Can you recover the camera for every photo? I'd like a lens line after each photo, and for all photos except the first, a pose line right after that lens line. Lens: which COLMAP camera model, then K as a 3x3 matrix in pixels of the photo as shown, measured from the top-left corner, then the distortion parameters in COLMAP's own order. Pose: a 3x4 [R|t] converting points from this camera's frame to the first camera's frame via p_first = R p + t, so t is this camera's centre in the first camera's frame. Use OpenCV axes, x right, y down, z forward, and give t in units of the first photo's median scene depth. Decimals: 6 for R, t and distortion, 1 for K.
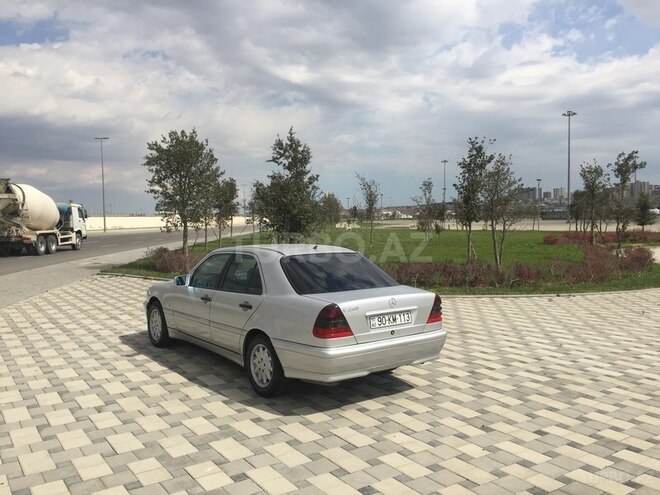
lens RADIAL K [[570.3, 0, 326.7], [0, 570.3, 247.9], [0, 0, 1]] dist [0.076362, -0.092291]
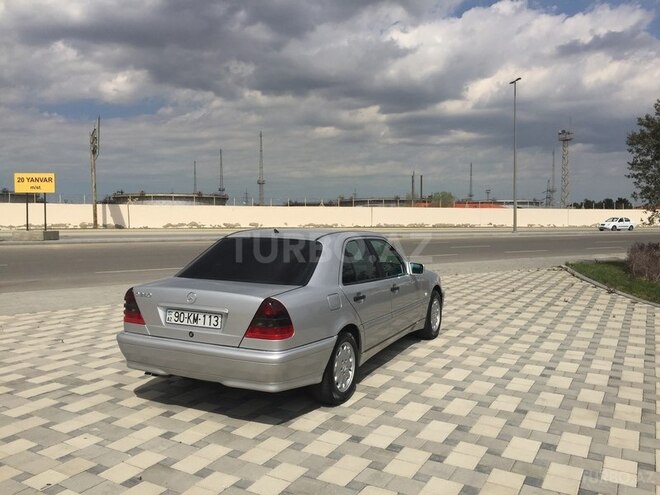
lens RADIAL K [[570.3, 0, 327.2], [0, 570.3, 253.4], [0, 0, 1]] dist [0.076362, -0.092291]
pose [[0.440393, 0.072474, -0.894875, 0.798146], [-0.055520, 0.997027, 0.053424, -0.018064], [0.896087, 0.026156, 0.443108, 0.702727]]
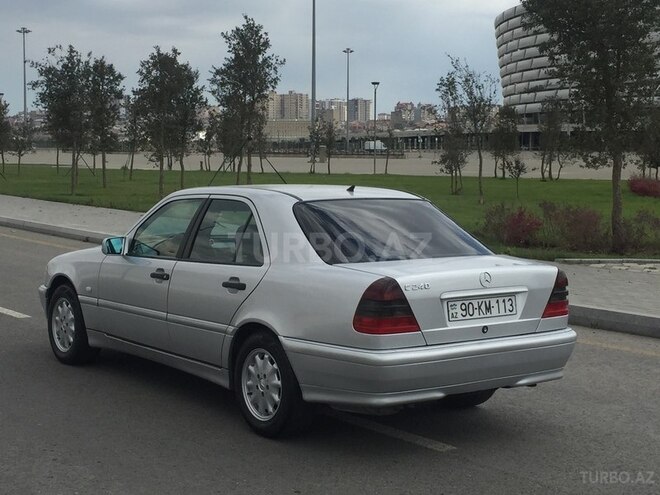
lens RADIAL K [[1158.1, 0, 334.7], [0, 1158.1, 250.0], [0, 0, 1]] dist [0.058608, 0.000000]
pose [[0.999937, 0.011196, 0.000625, -0.036712], [-0.011208, 0.999632, 0.024684, 0.032520], [-0.000349, -0.024689, 0.999695, -0.174292]]
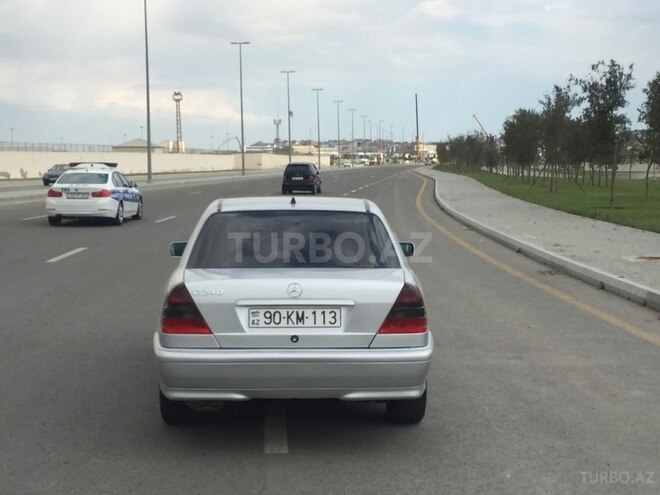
lens RADIAL K [[1158.1, 0, 326.3], [0, 1158.1, 245.8], [0, 0, 1]] dist [0.058608, 0.000000]
pose [[0.815192, 0.041131, -0.577728, 0.737421], [-0.033631, 0.999154, 0.023680, 0.016408], [0.578213, 0.000126, 0.815886, 0.013684]]
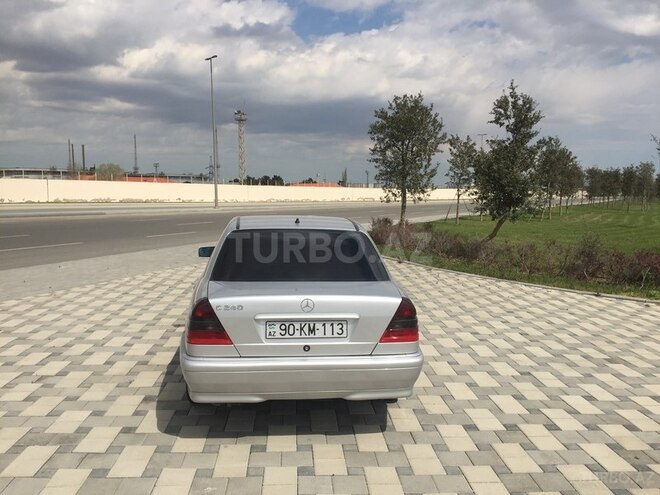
lens RADIAL K [[570.3, 0, 329.6], [0, 570.3, 249.0], [0, 0, 1]] dist [0.076362, -0.092291]
pose [[0.857774, 0.070427, -0.509180, 0.417788], [-0.045757, 0.997099, 0.060830, -0.012598], [0.511987, -0.028879, 0.858508, 0.370264]]
